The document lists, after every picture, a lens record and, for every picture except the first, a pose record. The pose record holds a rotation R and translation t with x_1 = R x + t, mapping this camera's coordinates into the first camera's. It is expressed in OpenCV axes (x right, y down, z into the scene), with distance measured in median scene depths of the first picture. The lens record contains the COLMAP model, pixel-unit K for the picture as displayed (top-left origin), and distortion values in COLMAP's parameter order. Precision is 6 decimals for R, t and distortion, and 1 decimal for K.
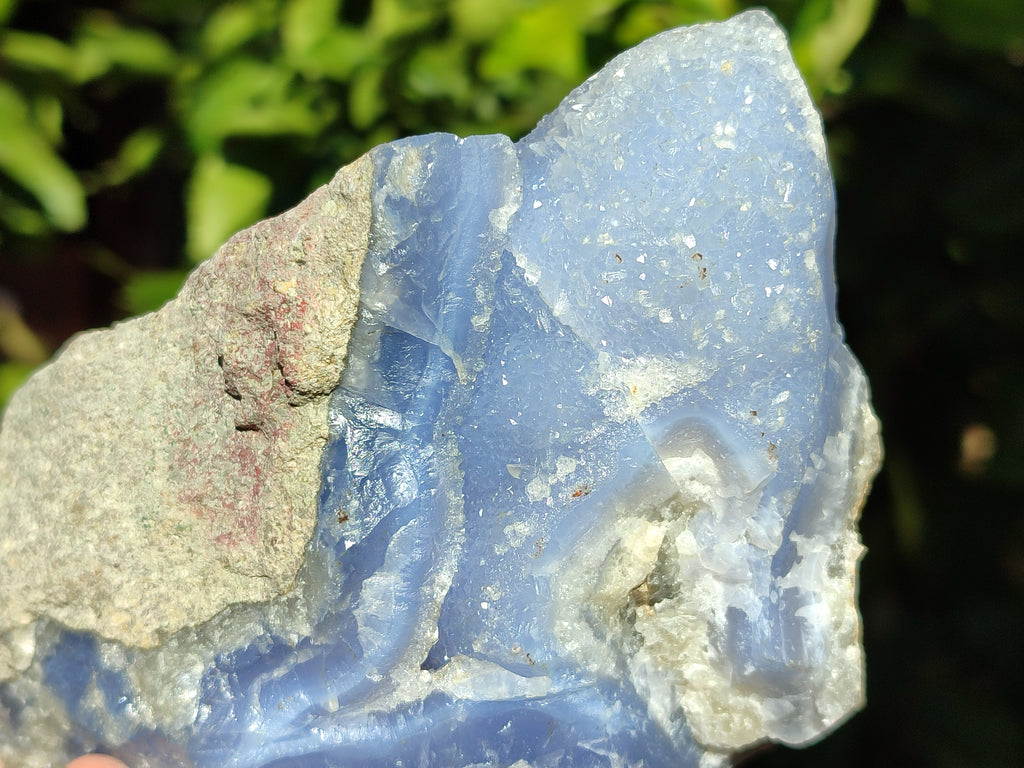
lens RADIAL K [[1554.8, 0, 500.8], [0, 1554.8, 380.8], [0, 0, 1]] dist [0.235339, -1.843374]
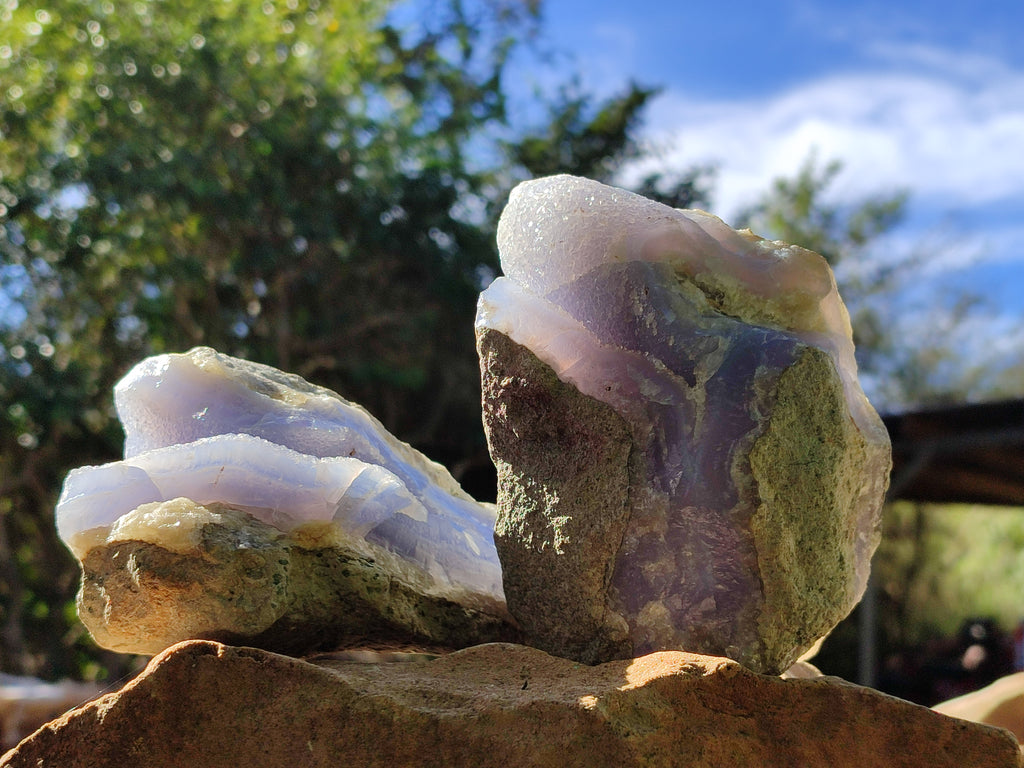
lens RADIAL K [[1554.8, 0, 500.8], [0, 1554.8, 380.8], [0, 0, 1]] dist [0.235339, -1.843374]
pose [[0.492532, -0.797496, 0.348442, -0.874328], [0.821937, 0.294653, -0.487442, 0.964856], [0.286063, 0.526478, 0.800618, -0.725659]]
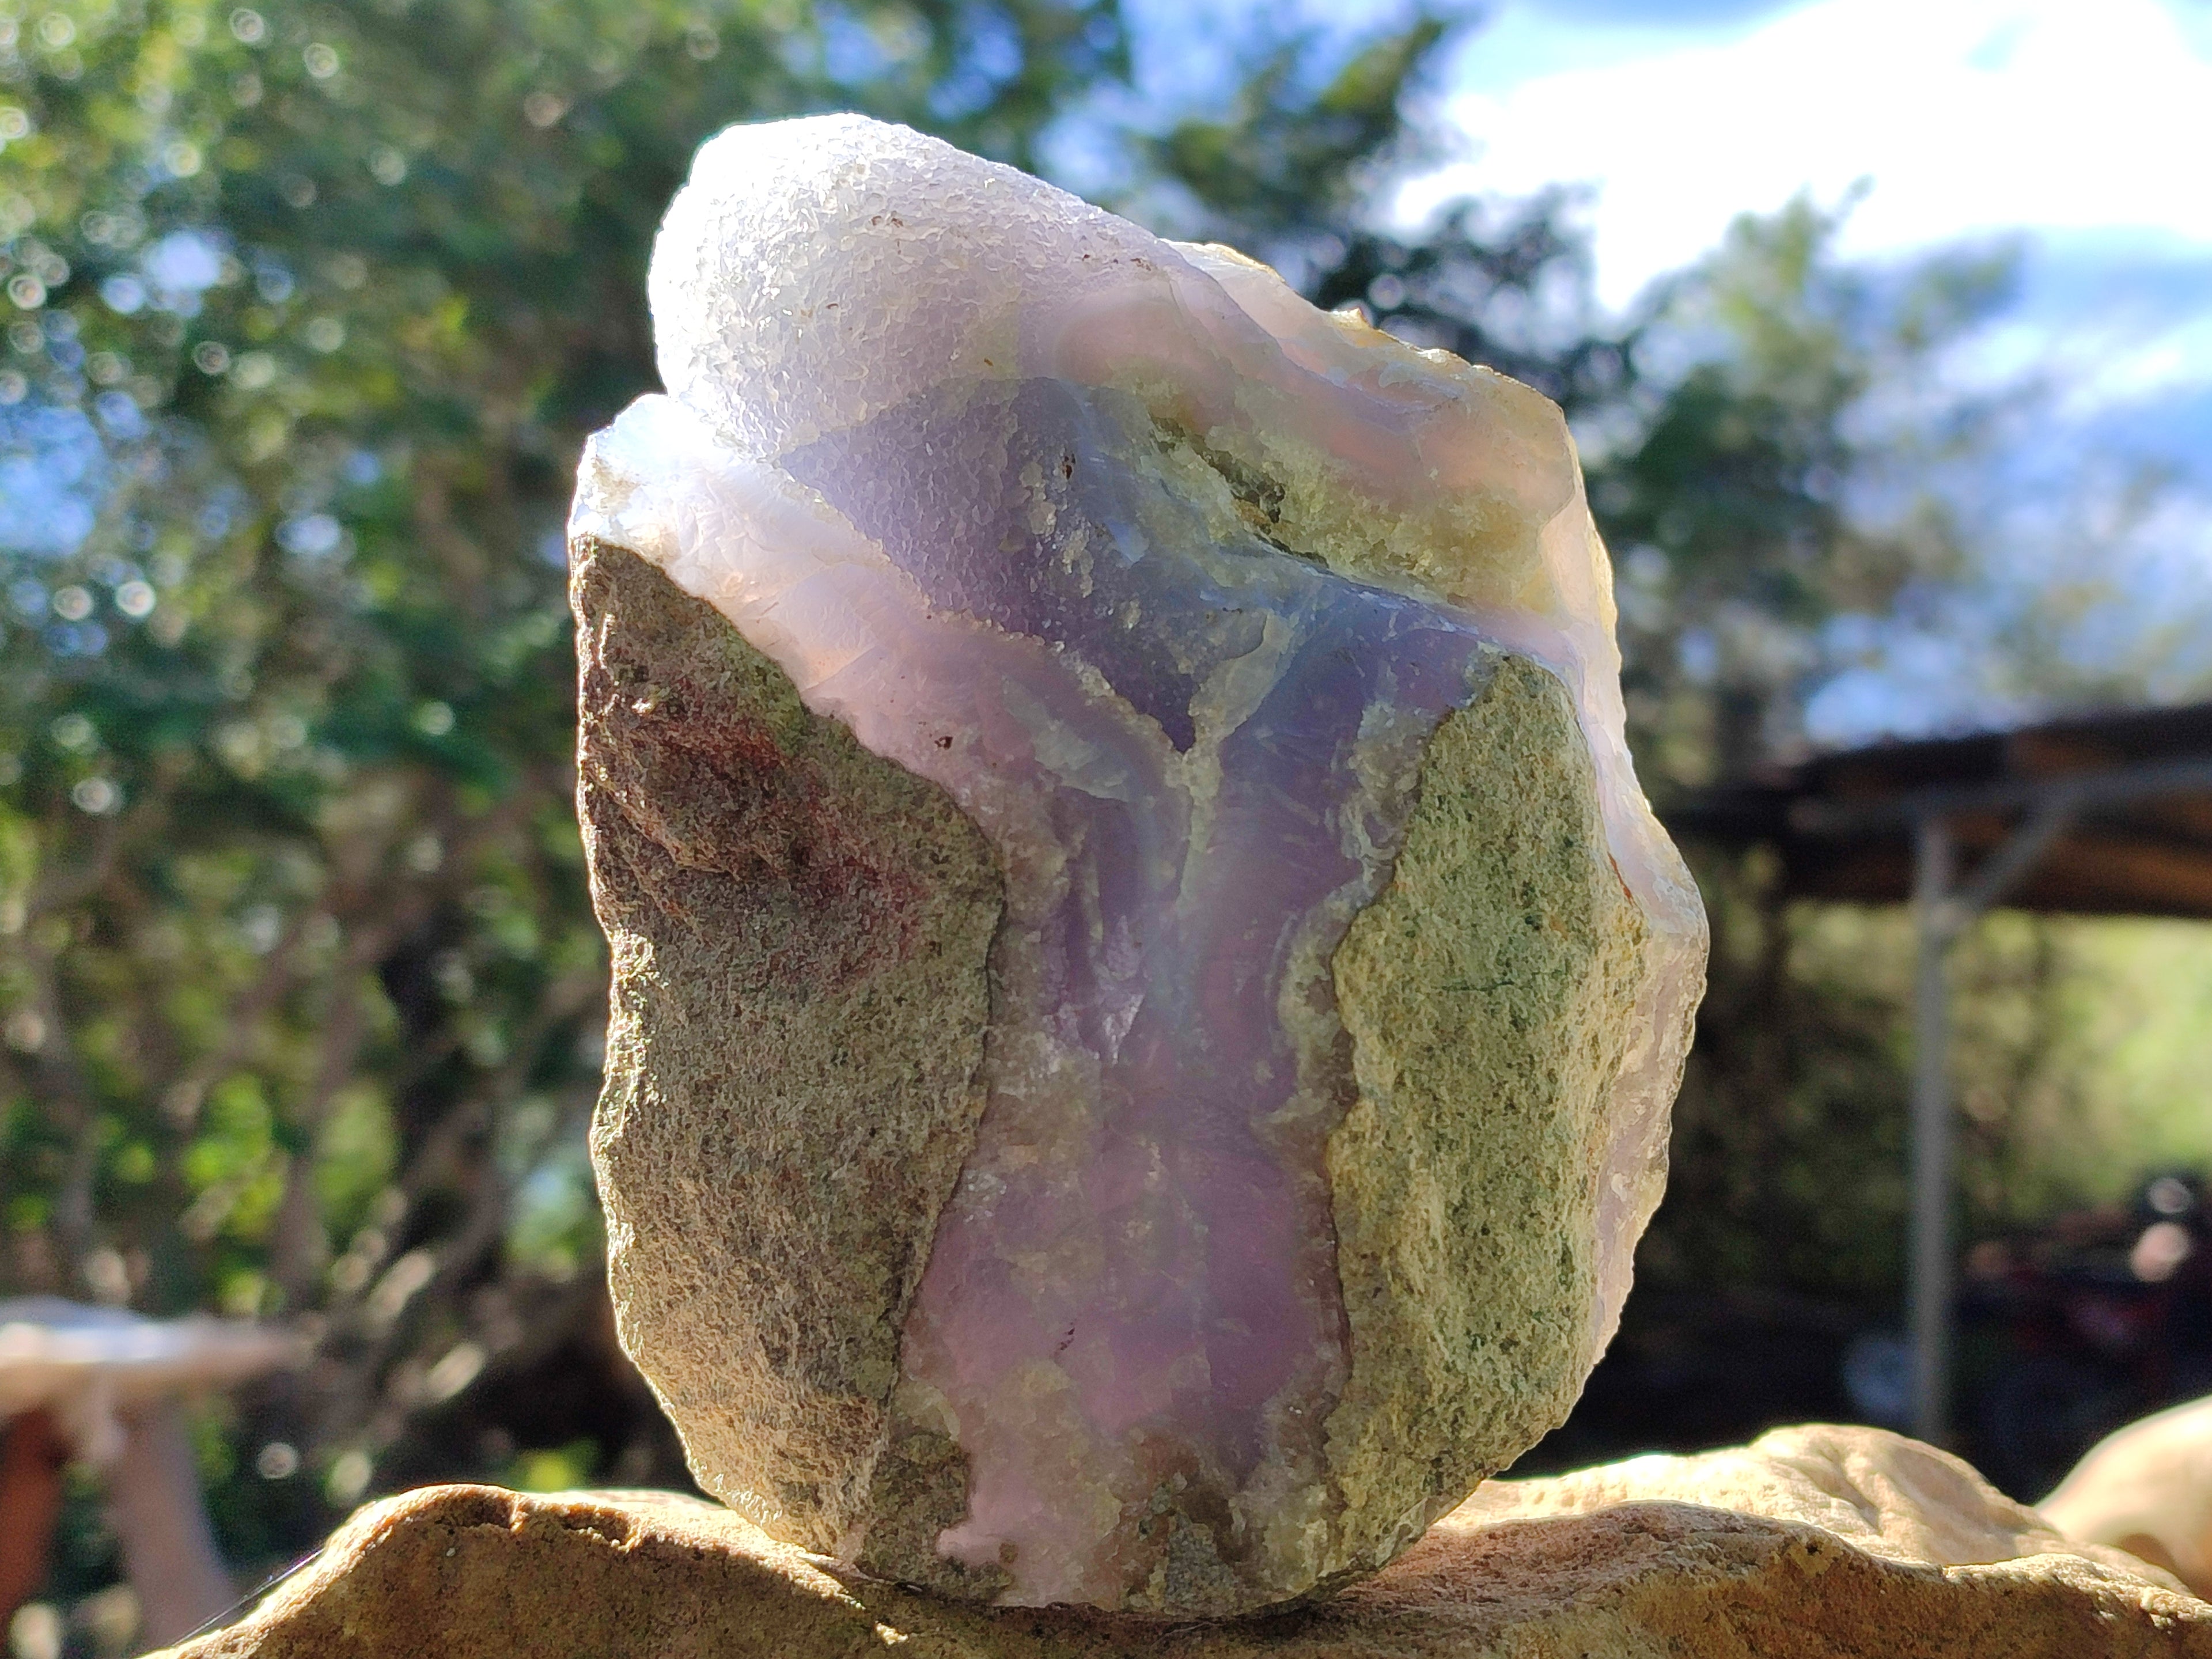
lens RADIAL K [[3358.6, 0, 1081.9], [0, 3358.6, 822.5], [0, 0, 1]] dist [0.235339, -1.843374]
pose [[0.496613, -0.789341, 0.360994, -0.651850], [0.853149, 0.367376, -0.370367, 0.721980], [0.159725, 0.491911, 0.855869, -0.326853]]
